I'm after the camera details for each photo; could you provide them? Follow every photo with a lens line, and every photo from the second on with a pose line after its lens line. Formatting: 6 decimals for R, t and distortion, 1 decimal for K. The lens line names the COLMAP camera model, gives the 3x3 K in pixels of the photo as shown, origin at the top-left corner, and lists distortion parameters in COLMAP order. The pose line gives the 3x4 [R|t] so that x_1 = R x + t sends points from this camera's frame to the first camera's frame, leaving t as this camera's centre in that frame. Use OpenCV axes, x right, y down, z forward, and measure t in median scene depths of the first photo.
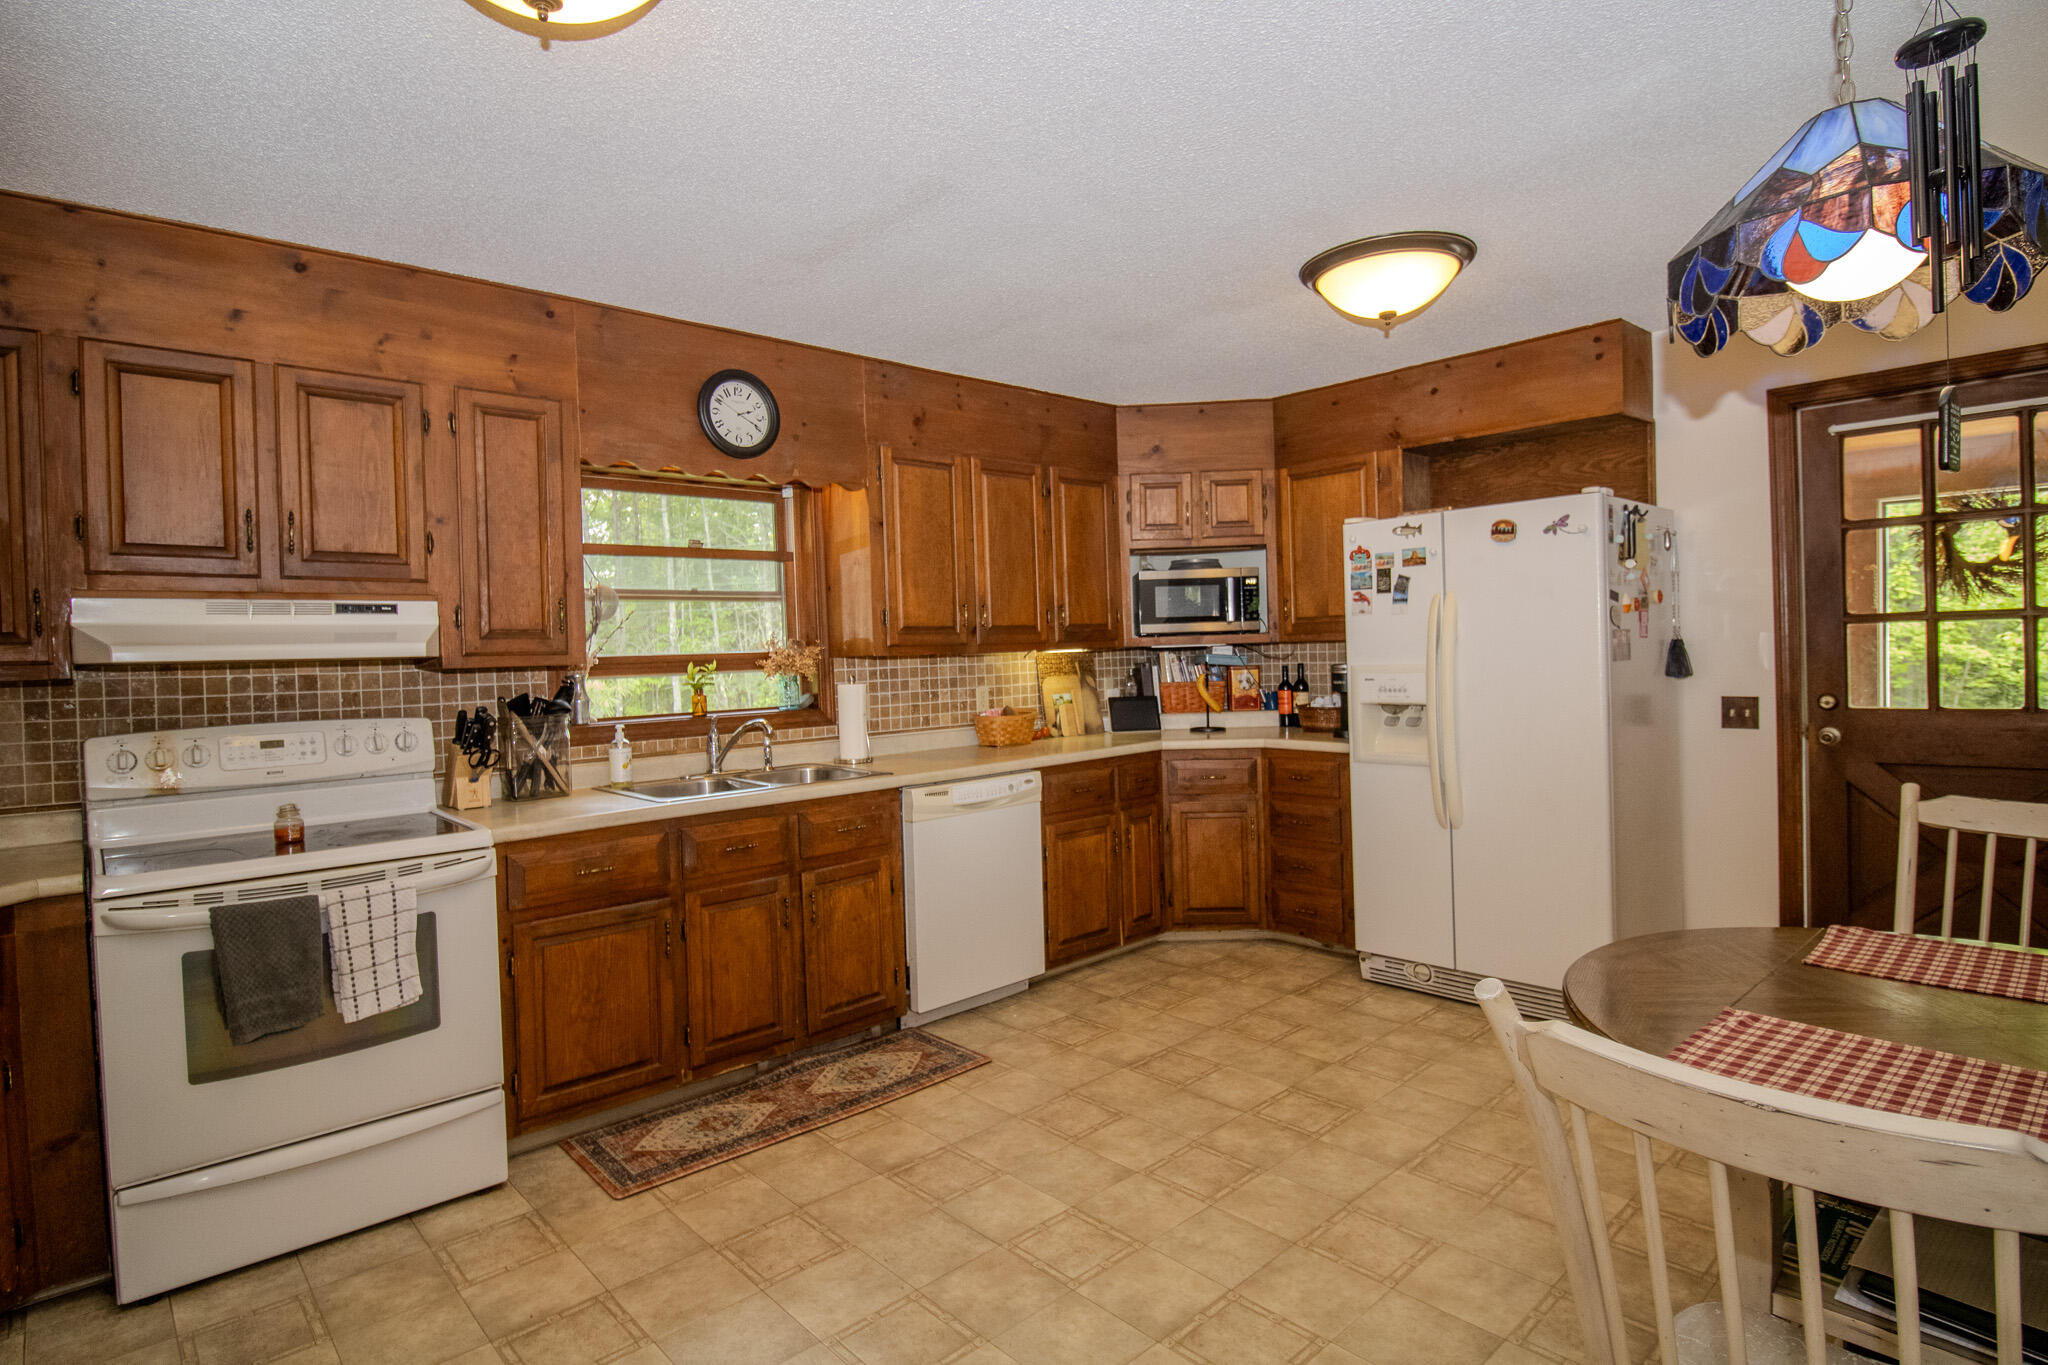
lens RADIAL K [[1077.7, 0, 1027.2], [0, 1077.7, 669.8], [0, 0, 1]] dist [-0.003190, -0.000025]
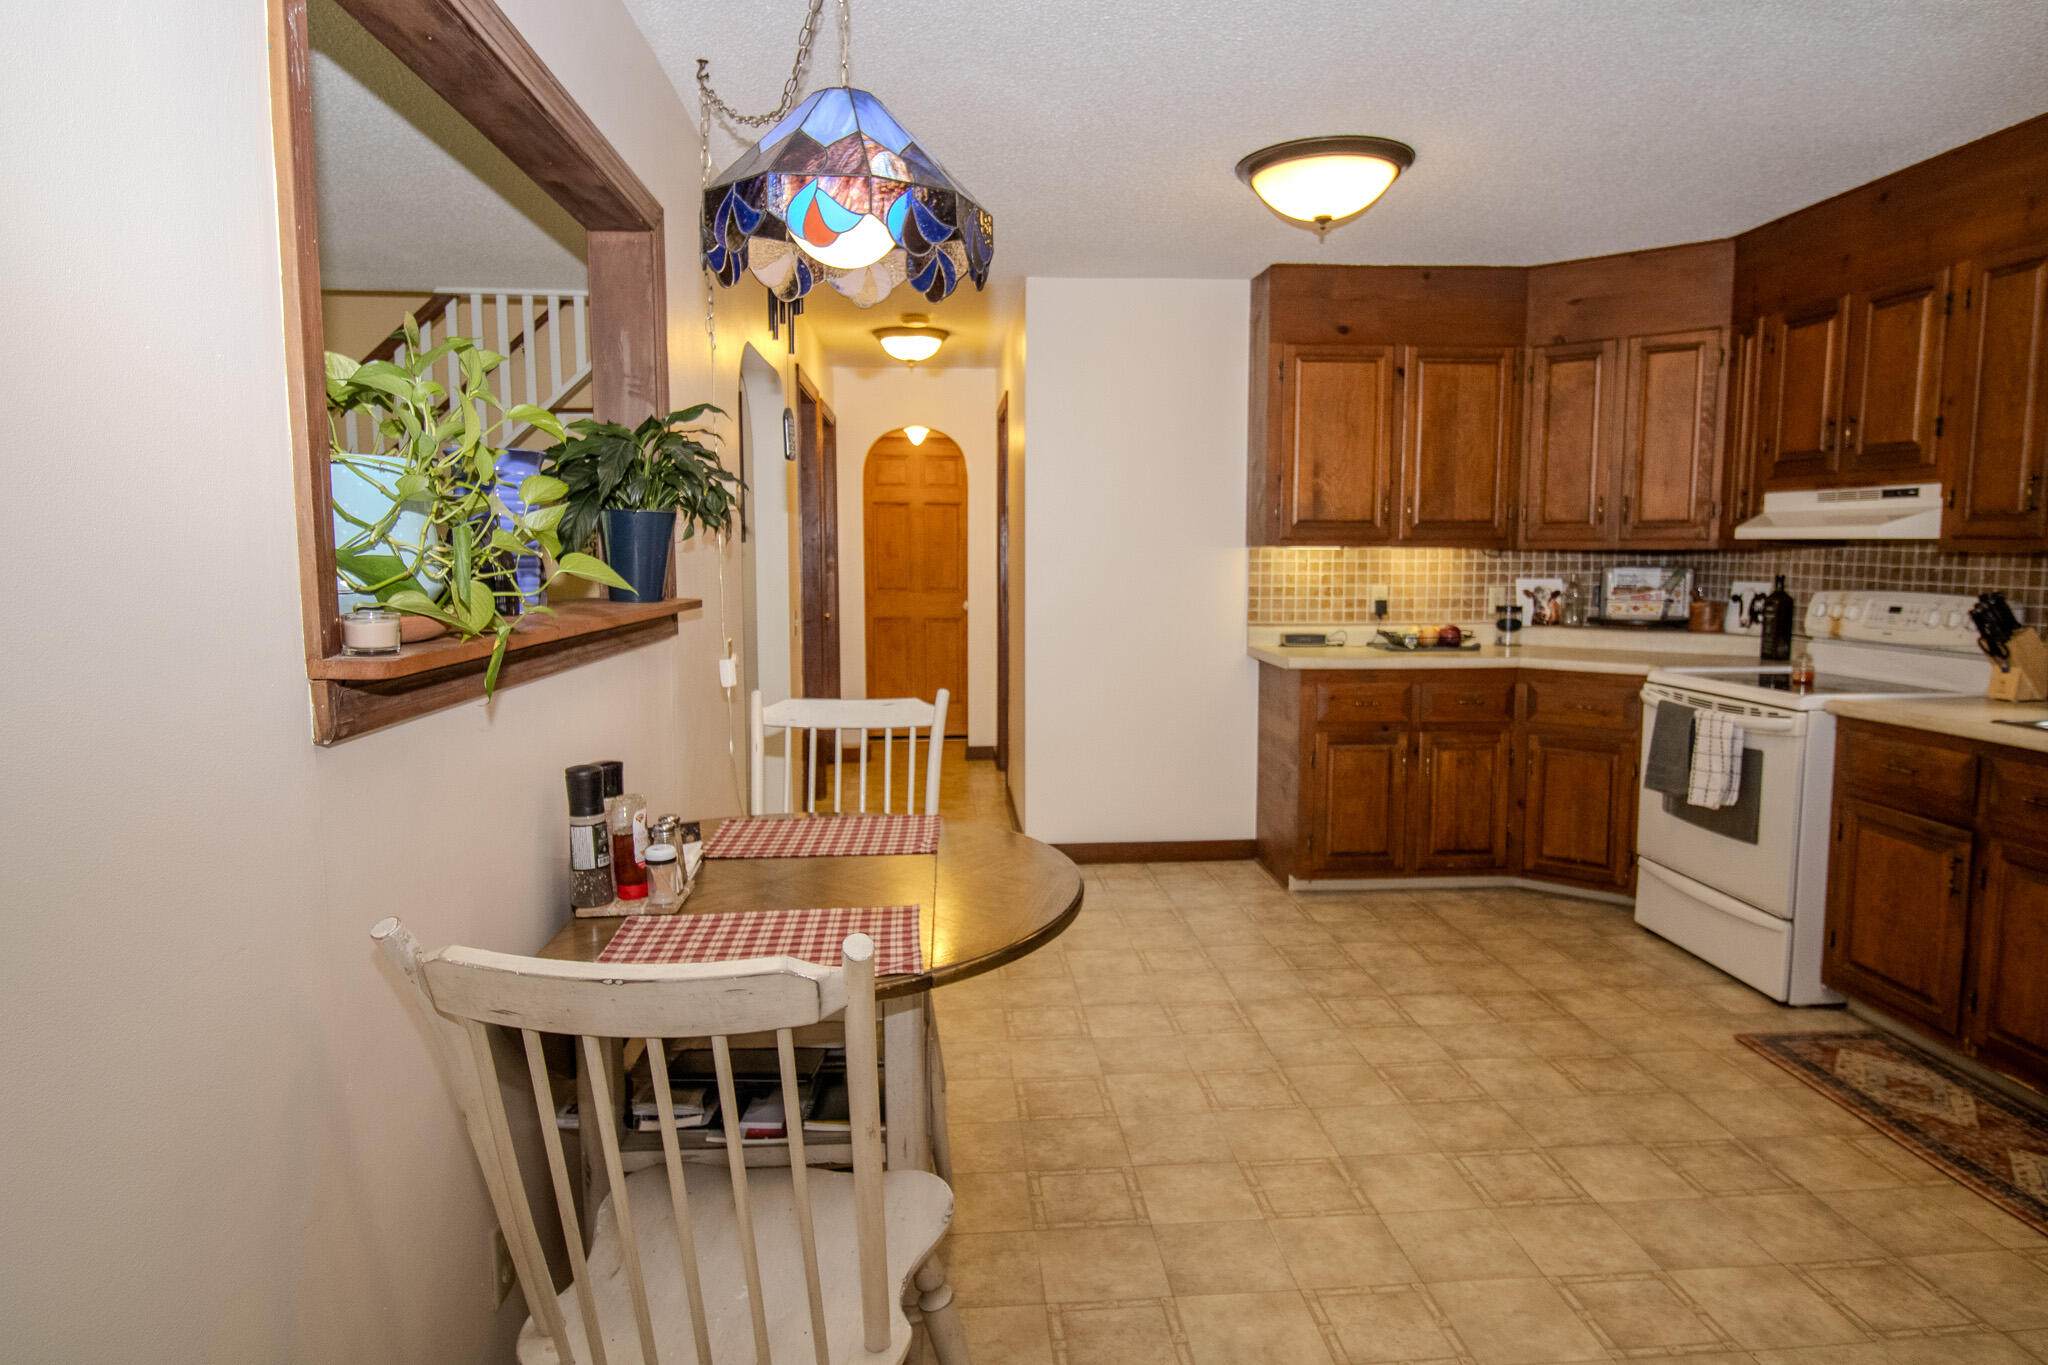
lens RADIAL K [[1184.6, 0, 1031.0], [0, 1184.6, 680.1], [0, 0, 1]] dist [-0.000197, -0.001800]
pose [[-0.609842, 0.119072, -0.783527, 0.735841], [0.000568, 0.988714, 0.149812, -0.040454], [0.792523, 0.090917, -0.603027, 0.854092]]
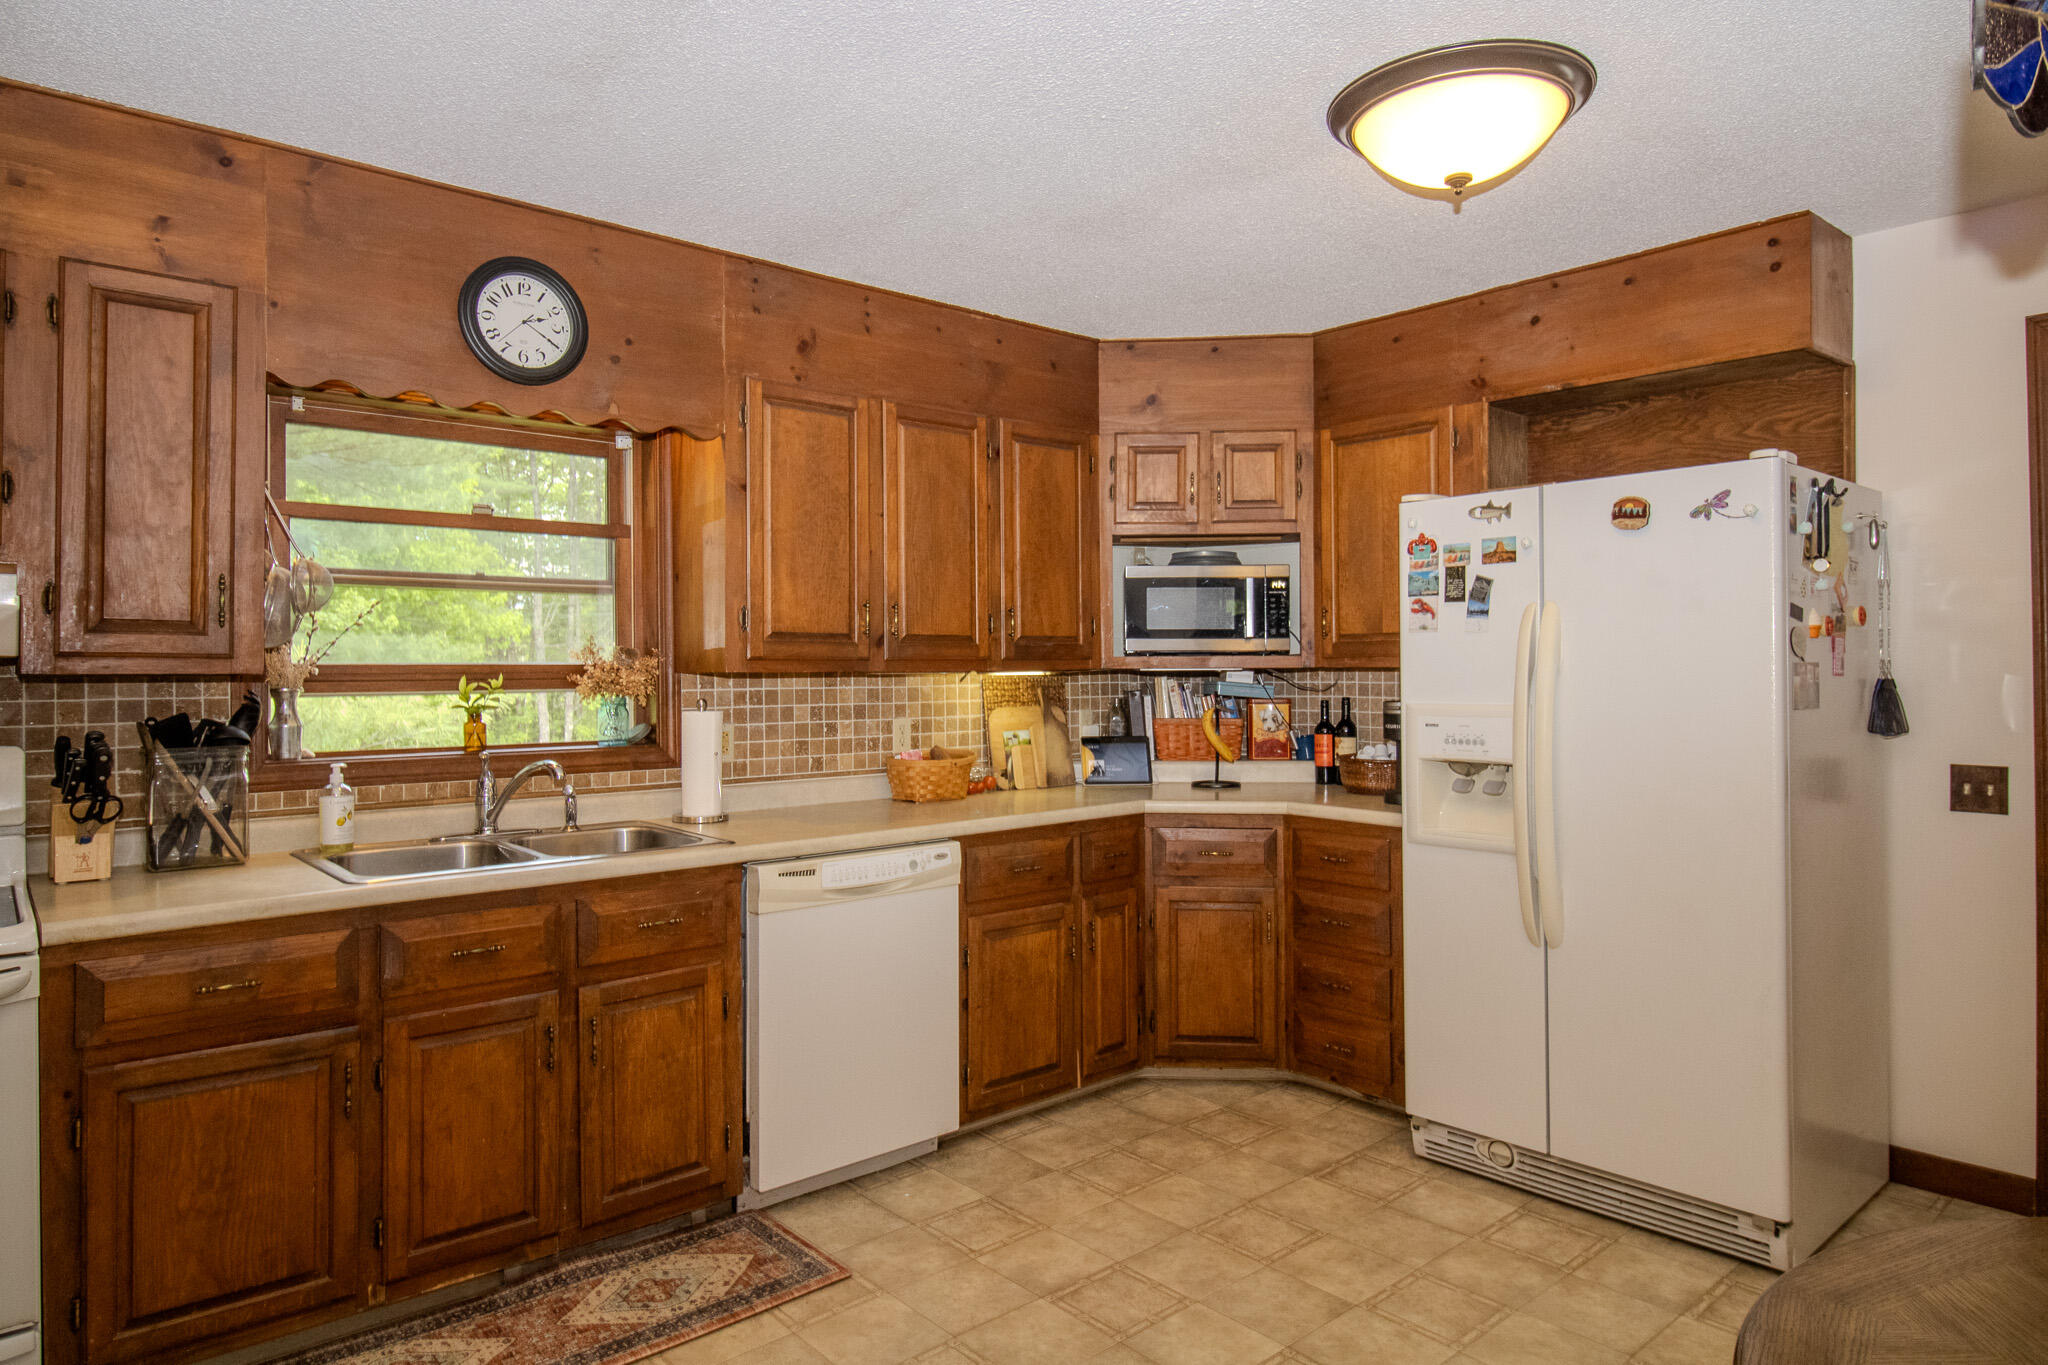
lens RADIAL K [[1184.6, 0, 1062.8], [0, 1184.6, 664.2], [0, 0, 1]] dist [-0.000197, -0.001800]
pose [[0.999214, 0.026225, -0.029721, 0.108367], [-0.026887, 0.999394, -0.022100, -0.007537], [0.029123, 0.022882, 0.999314, 0.243704]]
